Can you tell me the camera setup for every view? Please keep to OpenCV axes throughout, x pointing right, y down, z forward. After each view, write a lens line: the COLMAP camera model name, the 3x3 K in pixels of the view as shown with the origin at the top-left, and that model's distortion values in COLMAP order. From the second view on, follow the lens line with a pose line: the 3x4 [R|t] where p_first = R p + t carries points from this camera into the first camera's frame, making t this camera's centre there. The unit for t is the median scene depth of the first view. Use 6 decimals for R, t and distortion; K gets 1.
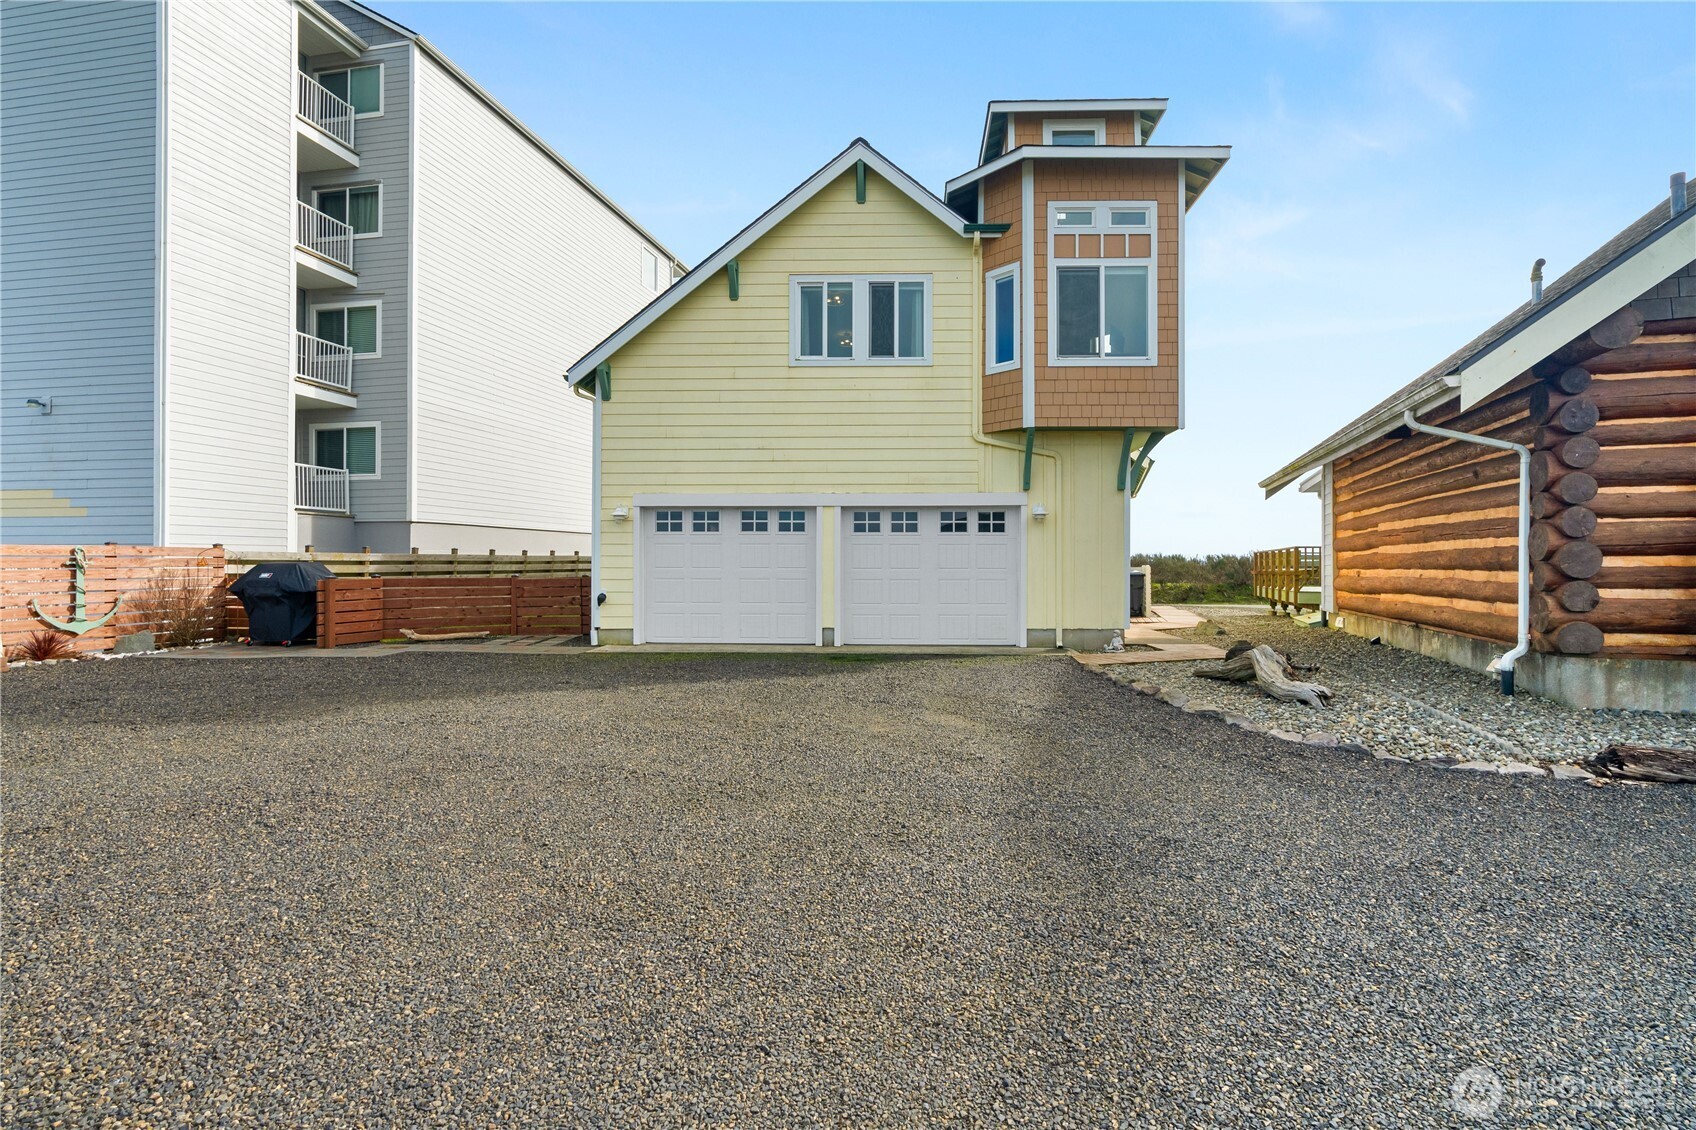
lens RADIAL K [[791.1, 0, 846.5], [0, 791.1, 552.7], [0, 0, 1]] dist [-0.006251, 0.002112]
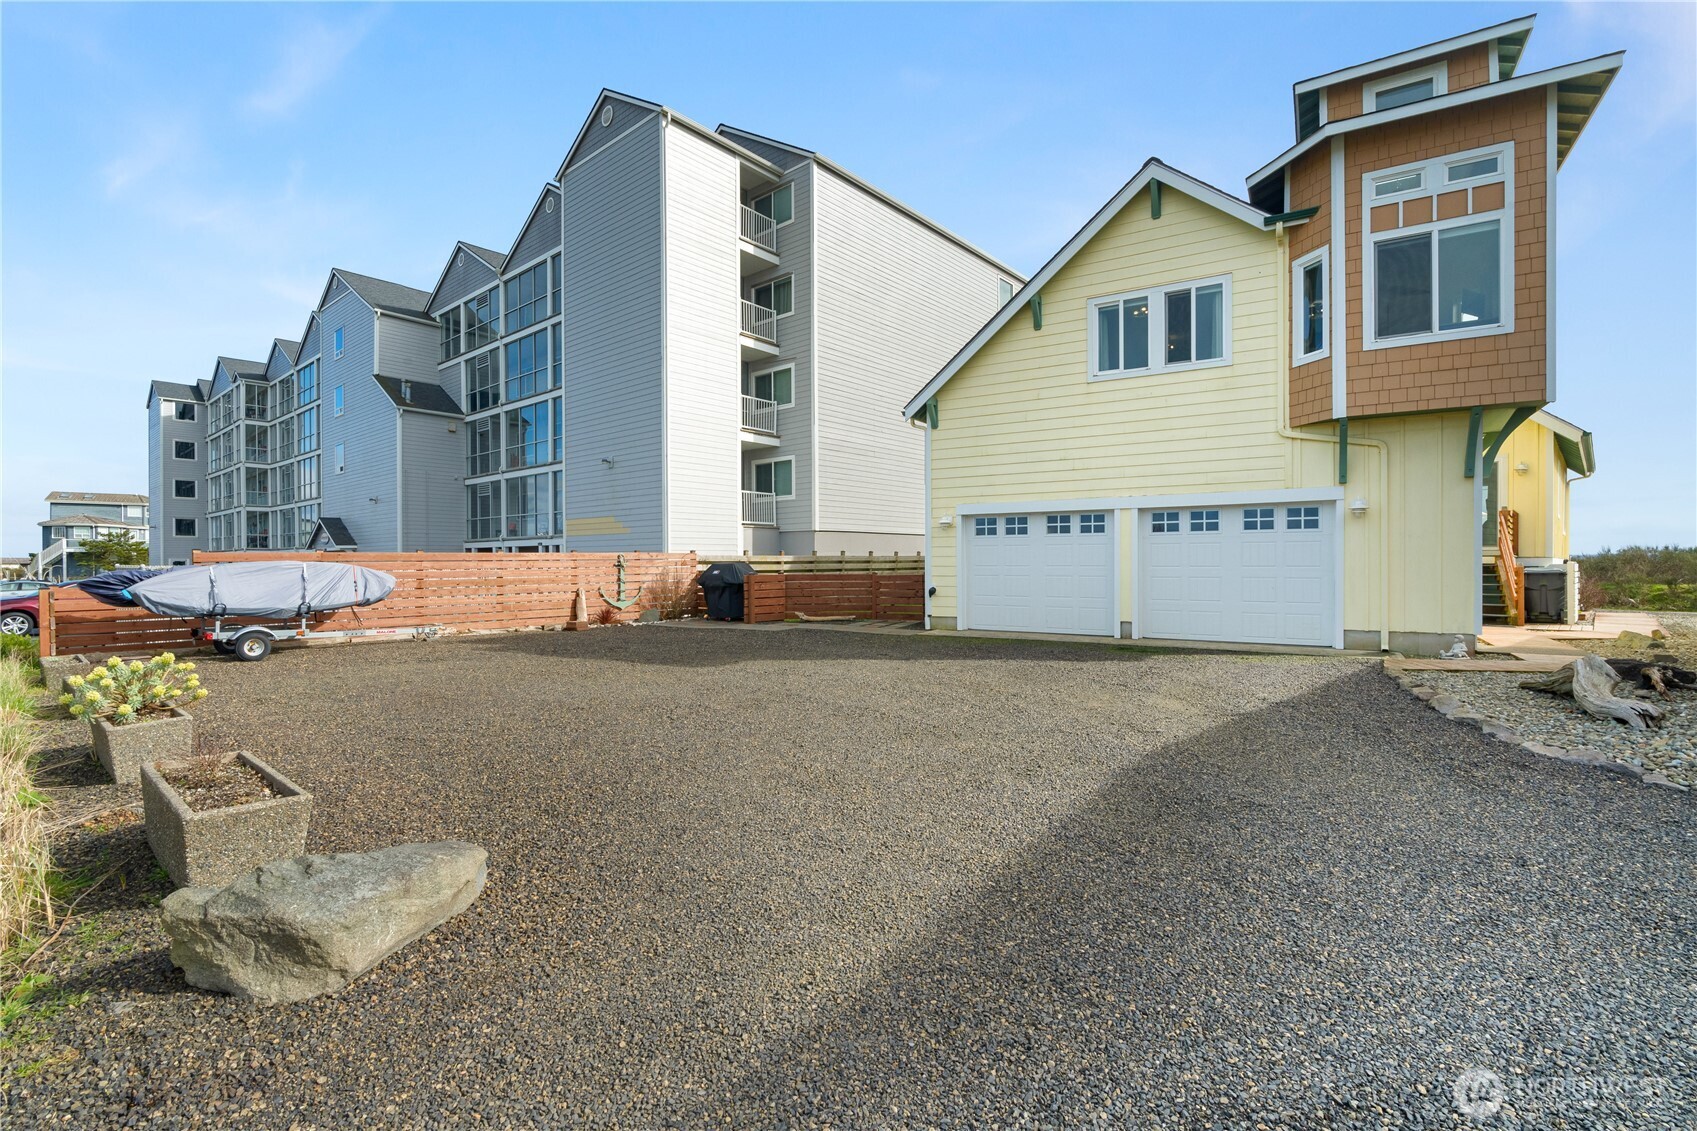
lens RADIAL K [[791.5, 0, 847.0], [0, 791.5, 553.1], [0, 0, 1]] dist [-0.006251, 0.002112]
pose [[0.860164, -0.010194, -0.509915, 0.197968], [0.012524, 0.999921, 0.001135, -0.004089], [0.509863, -0.007362, 0.860224, -0.117166]]
